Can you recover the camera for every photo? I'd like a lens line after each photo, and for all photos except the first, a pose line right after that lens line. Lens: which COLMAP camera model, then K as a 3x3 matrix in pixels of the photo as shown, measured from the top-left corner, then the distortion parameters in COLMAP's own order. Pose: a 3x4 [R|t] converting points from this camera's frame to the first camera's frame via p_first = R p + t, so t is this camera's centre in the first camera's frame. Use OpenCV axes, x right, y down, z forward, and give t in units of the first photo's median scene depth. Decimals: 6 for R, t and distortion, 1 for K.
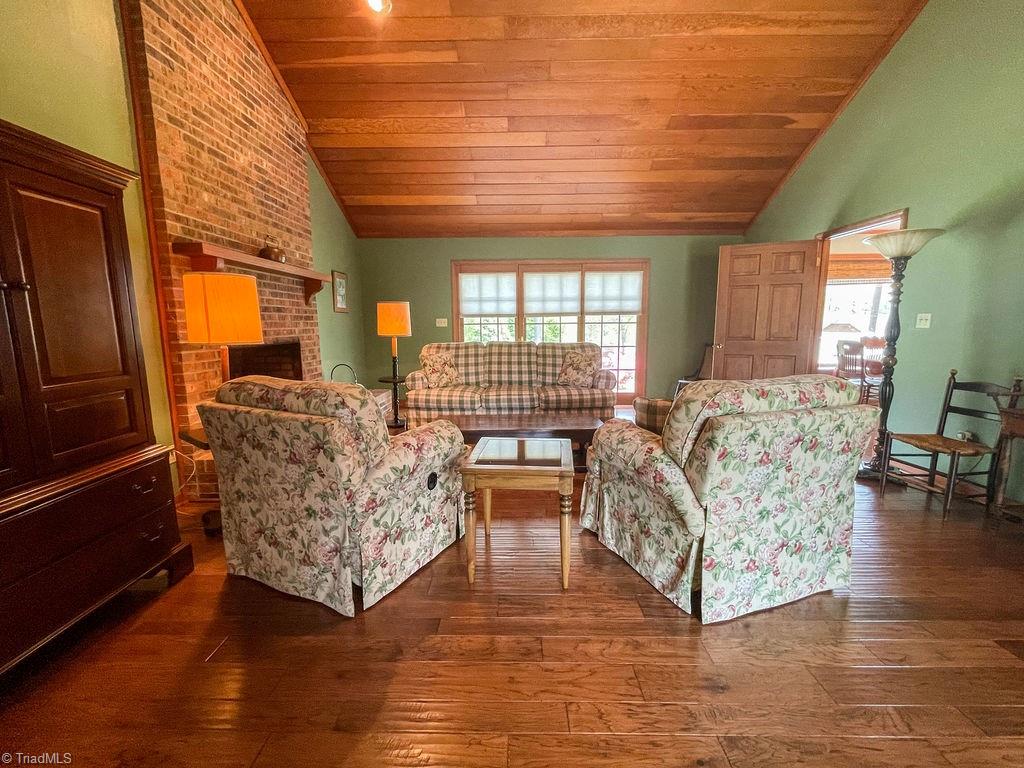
lens RADIAL K [[414.6, 0, 510.9], [0, 414.6, 381.6], [0, 0, 1]] dist [-0.001712, -0.000484]
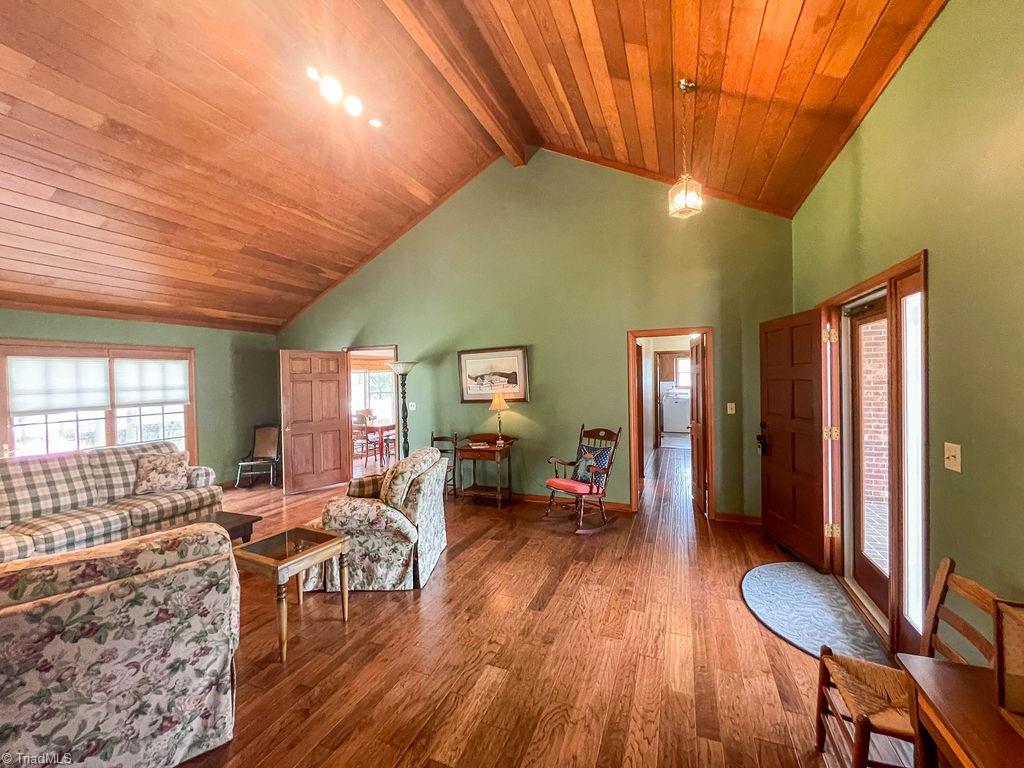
lens RADIAL K [[414.6, 0, 510.9], [0, 414.6, 381.6], [0, 0, 1]] dist [-0.001712, -0.000484]
pose [[0.364673, -0.009739, 0.931085, -0.675819], [0.146590, 0.988076, -0.047079, -0.119274], [-0.919524, 0.153656, 0.361753, -0.124369]]
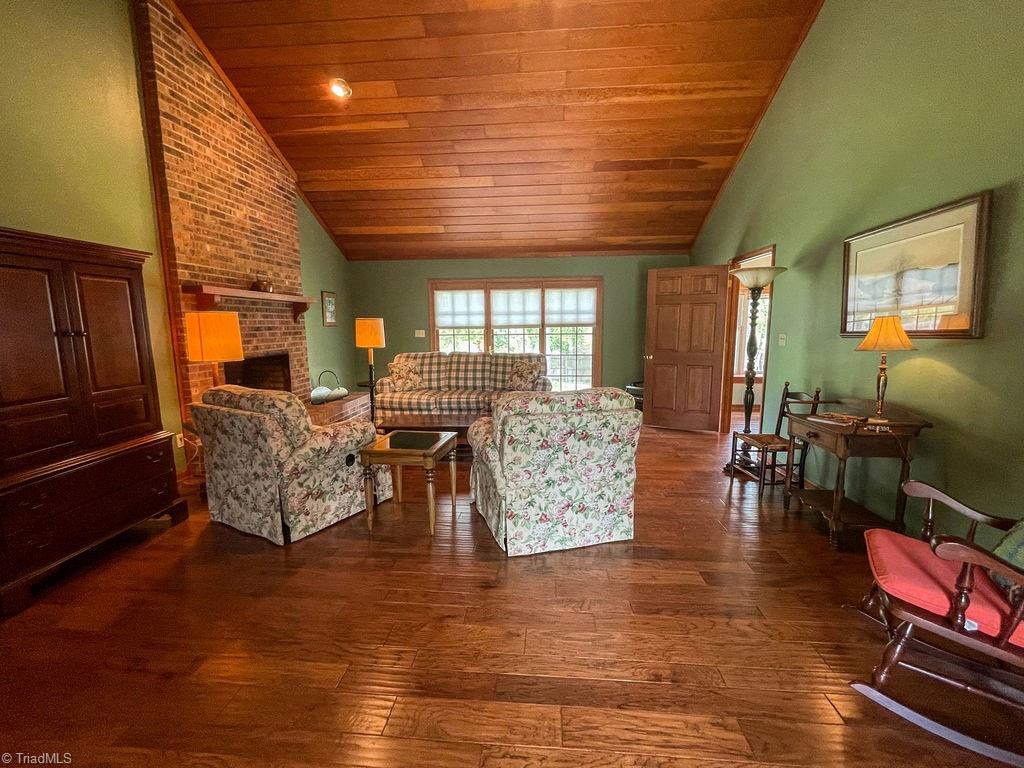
lens RADIAL K [[418.9, 0, 509.7], [0, 418.9, 381.6], [0, 0, 1]] dist [-0.002448, -0.000367]
pose [[0.998107, 0.006797, -0.061124, 0.326689], [-0.006941, 0.999974, -0.002150, -0.020976], [0.061108, 0.002570, 0.998128, -0.291185]]
